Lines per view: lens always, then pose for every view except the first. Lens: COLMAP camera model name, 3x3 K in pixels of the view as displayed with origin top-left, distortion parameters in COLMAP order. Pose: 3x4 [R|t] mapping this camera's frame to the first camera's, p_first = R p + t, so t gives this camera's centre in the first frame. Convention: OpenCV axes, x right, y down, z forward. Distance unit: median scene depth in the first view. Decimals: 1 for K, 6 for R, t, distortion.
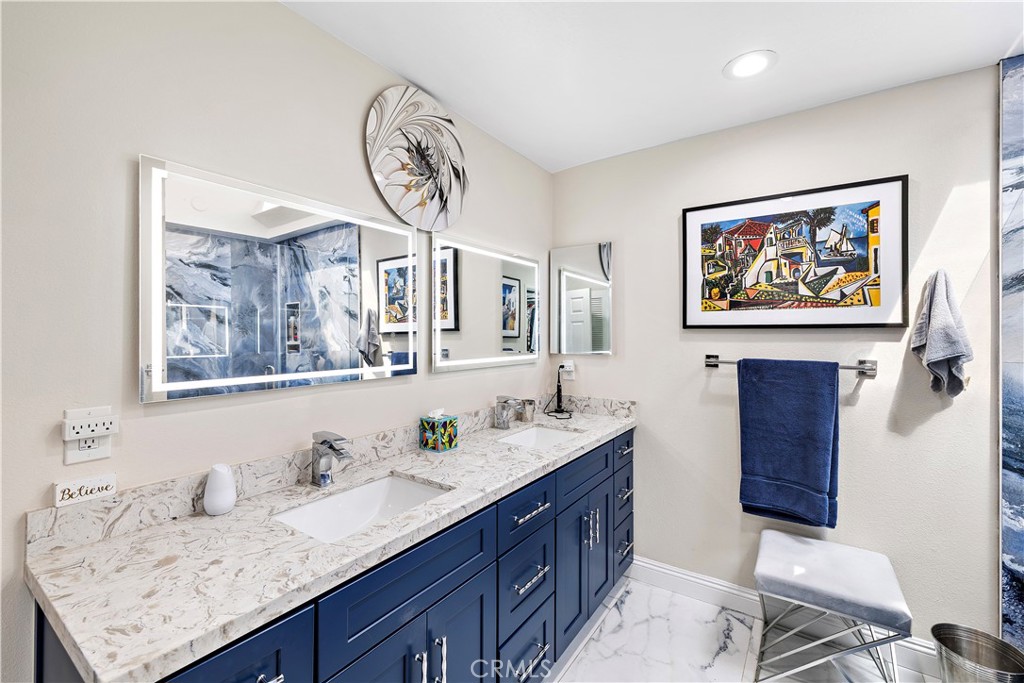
lens RADIAL K [[434.7, 0, 513.3], [0, 434.7, 333.1], [0, 0, 1]] dist [-0.000051, -0.000350]
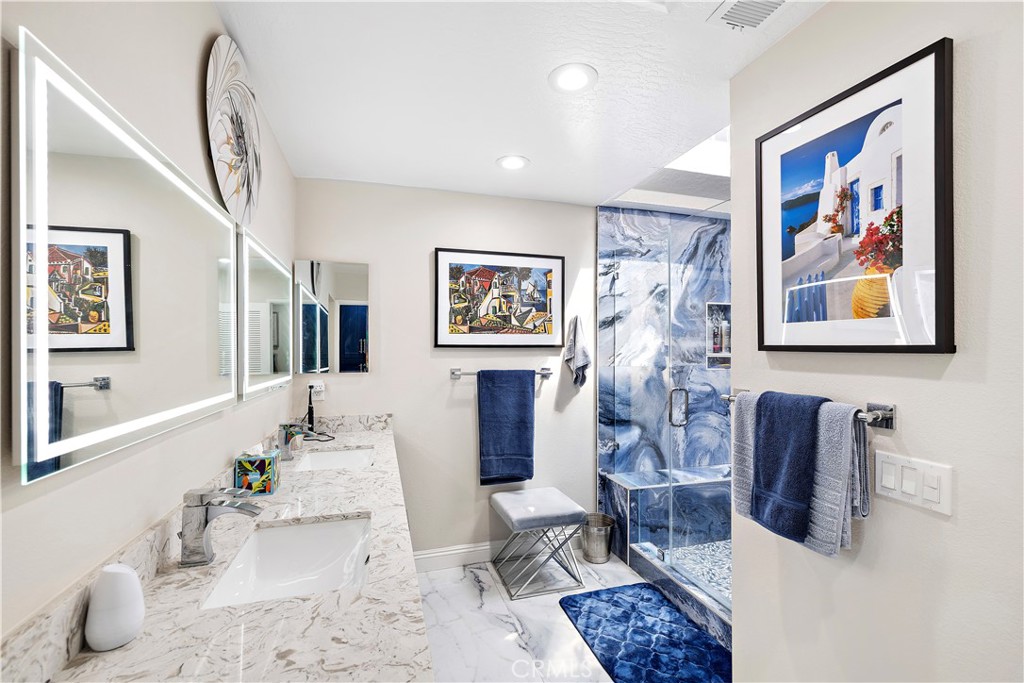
lens RADIAL K [[434.7, 0, 516.9], [0, 434.7, 348.5], [0, 0, 1]] dist [-0.000051, -0.000350]
pose [[0.618333, 0.001767, 0.785915, -0.490180], [0.001517, 0.999993, -0.003442, -0.003301], [-0.785915, 0.003320, 0.618325, 0.097305]]
